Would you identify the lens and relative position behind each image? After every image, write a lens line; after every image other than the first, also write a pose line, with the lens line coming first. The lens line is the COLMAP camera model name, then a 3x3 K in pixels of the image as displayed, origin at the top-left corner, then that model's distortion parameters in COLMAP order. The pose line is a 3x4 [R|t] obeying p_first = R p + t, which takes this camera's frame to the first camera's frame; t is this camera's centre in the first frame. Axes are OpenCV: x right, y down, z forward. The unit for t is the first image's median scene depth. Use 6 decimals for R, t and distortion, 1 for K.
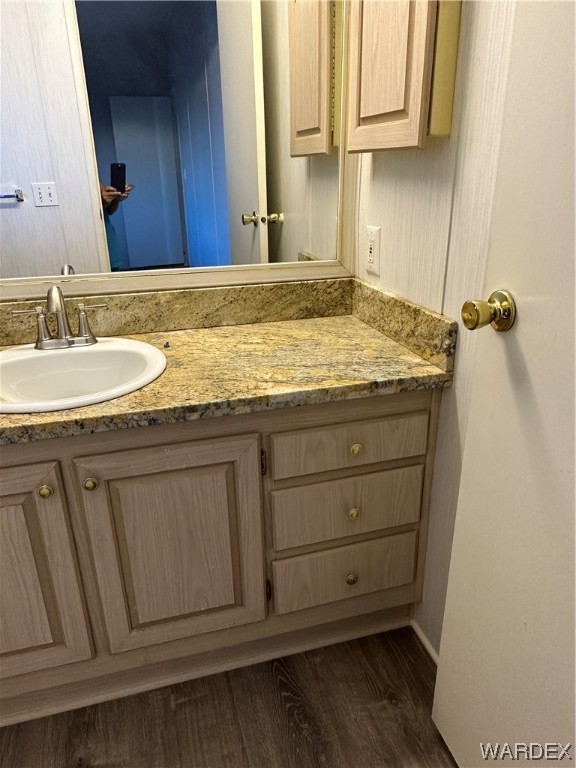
lens RADIAL K [[534.7, 0, 277.5], [0, 534.7, 382.5], [0, 0, 1]] dist [-0.004040, 0.003466]
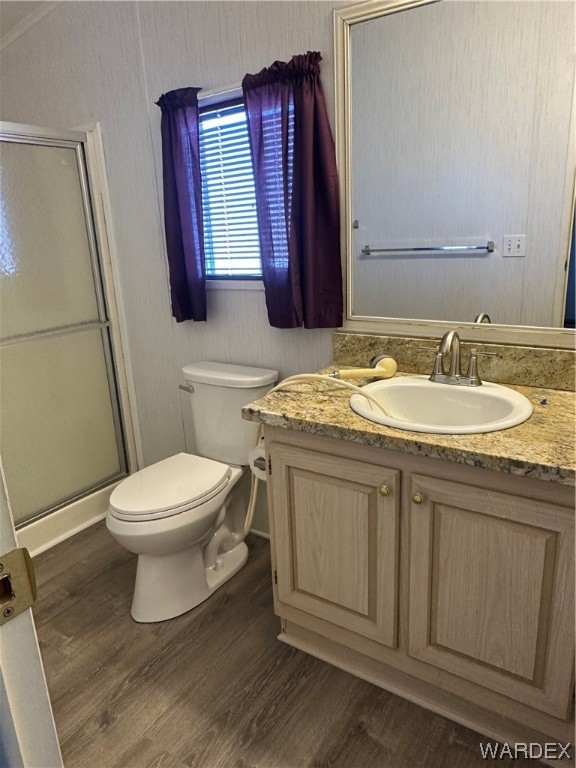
lens RADIAL K [[535.1, 0, 280.3], [0, 535.1, 386.1], [0, 0, 1]] dist [-0.002656, 0.001118]
pose [[0.643583, 0.203742, -0.737760, 0.239985], [-0.252273, 0.966521, 0.046848, -0.024605], [0.722606, 0.155966, 0.673436, -0.043910]]
